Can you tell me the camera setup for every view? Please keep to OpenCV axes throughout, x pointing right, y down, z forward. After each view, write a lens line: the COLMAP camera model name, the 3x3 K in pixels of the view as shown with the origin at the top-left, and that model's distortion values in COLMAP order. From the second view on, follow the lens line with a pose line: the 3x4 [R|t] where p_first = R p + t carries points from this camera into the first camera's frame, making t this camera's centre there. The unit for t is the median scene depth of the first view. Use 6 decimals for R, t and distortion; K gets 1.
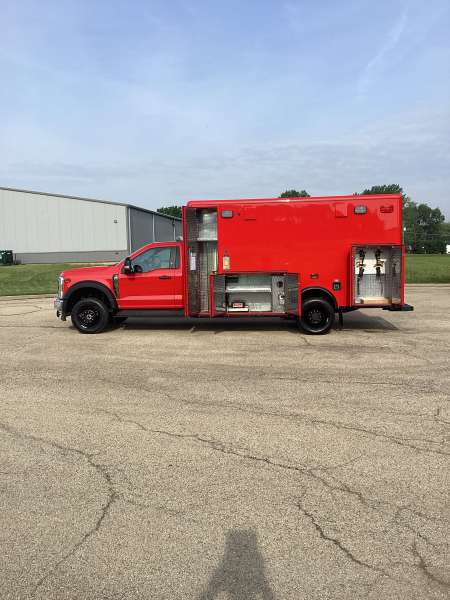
lens RADIAL K [[555.4, 0, 228.5], [0, 555.4, 307.4], [0, 0, 1]] dist [0.057679, 0.000000]
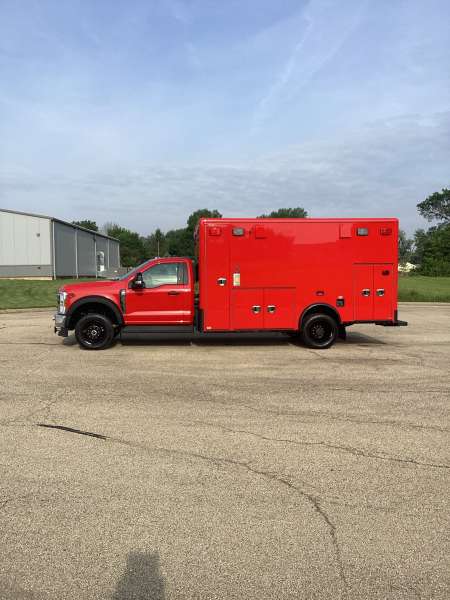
lens RADIAL K [[555.4, 0, 234.8], [0, 555.4, 283.8], [0, 0, 1]] dist [0.057679, 0.000000]
pose [[0.983039, 0.013878, 0.182873, -0.190636], [-0.000273, 0.997243, -0.074209, 0.004271], [-0.183398, 0.072900, 0.980332, -0.011732]]
